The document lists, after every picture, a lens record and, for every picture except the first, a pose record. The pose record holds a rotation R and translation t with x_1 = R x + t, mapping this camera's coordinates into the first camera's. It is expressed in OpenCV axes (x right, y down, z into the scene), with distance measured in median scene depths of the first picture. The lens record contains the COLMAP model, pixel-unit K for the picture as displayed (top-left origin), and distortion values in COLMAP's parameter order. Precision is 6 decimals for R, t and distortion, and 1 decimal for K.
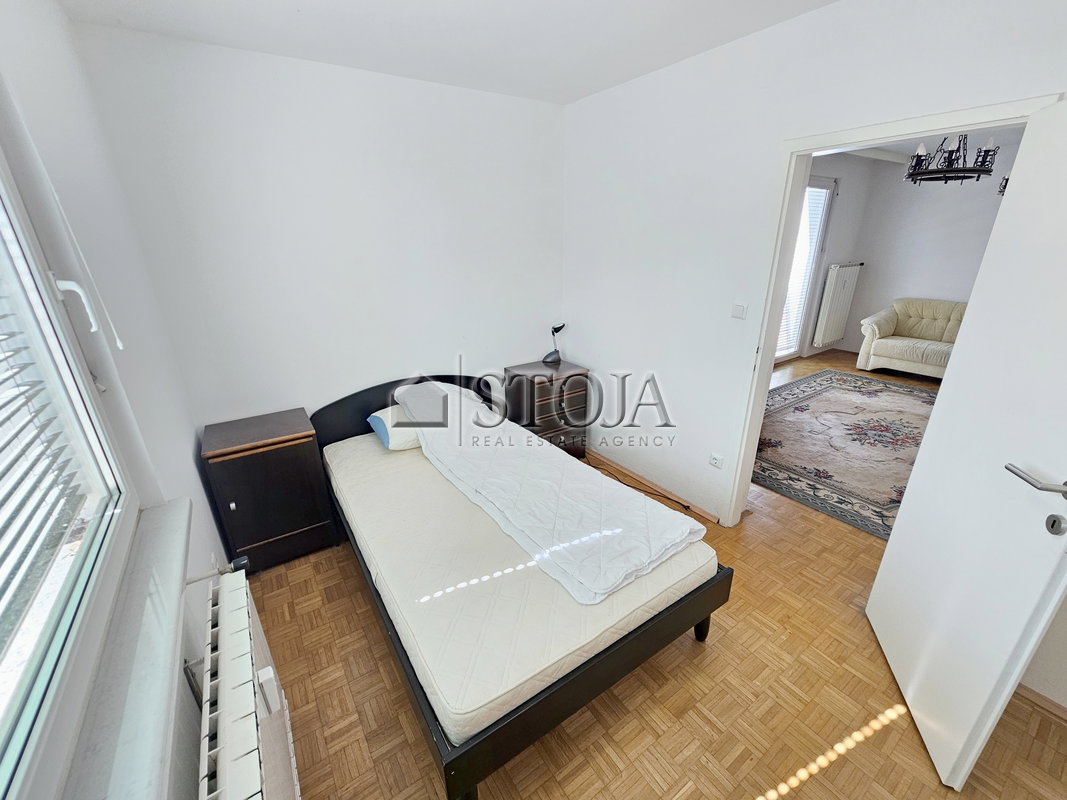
lens RADIAL K [[437.2, 0, 536.9], [0, 437.2, 399.0], [0, 0, 1]] dist [-0.003985, -0.000273]
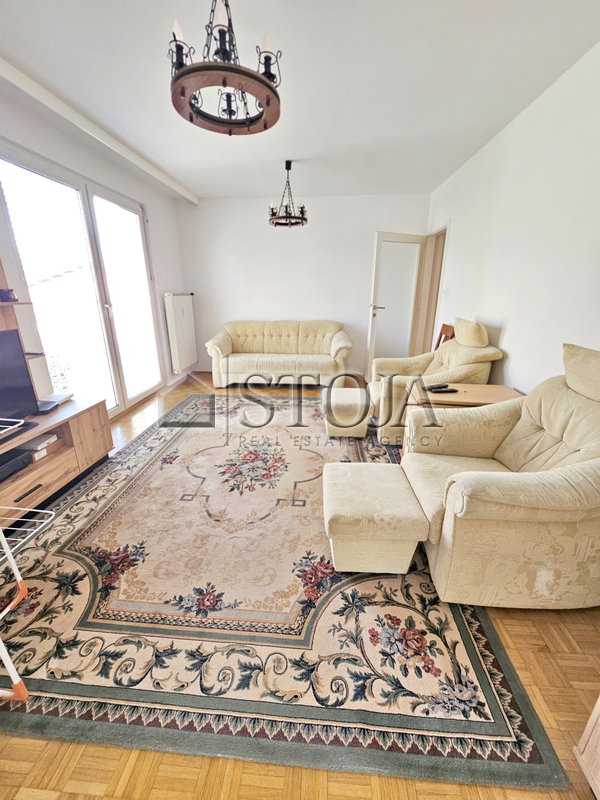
lens RADIAL K [[327.8, 0, 298.0], [0, 327.8, 397.1], [0, 0, 1]] dist [-0.003985, -0.000273]
pose [[0.628919, -0.233052, 0.741719, 0.378366], [0.265032, 0.961139, 0.077268, -0.081905], [-0.730902, 0.147984, 0.666245, 0.461712]]
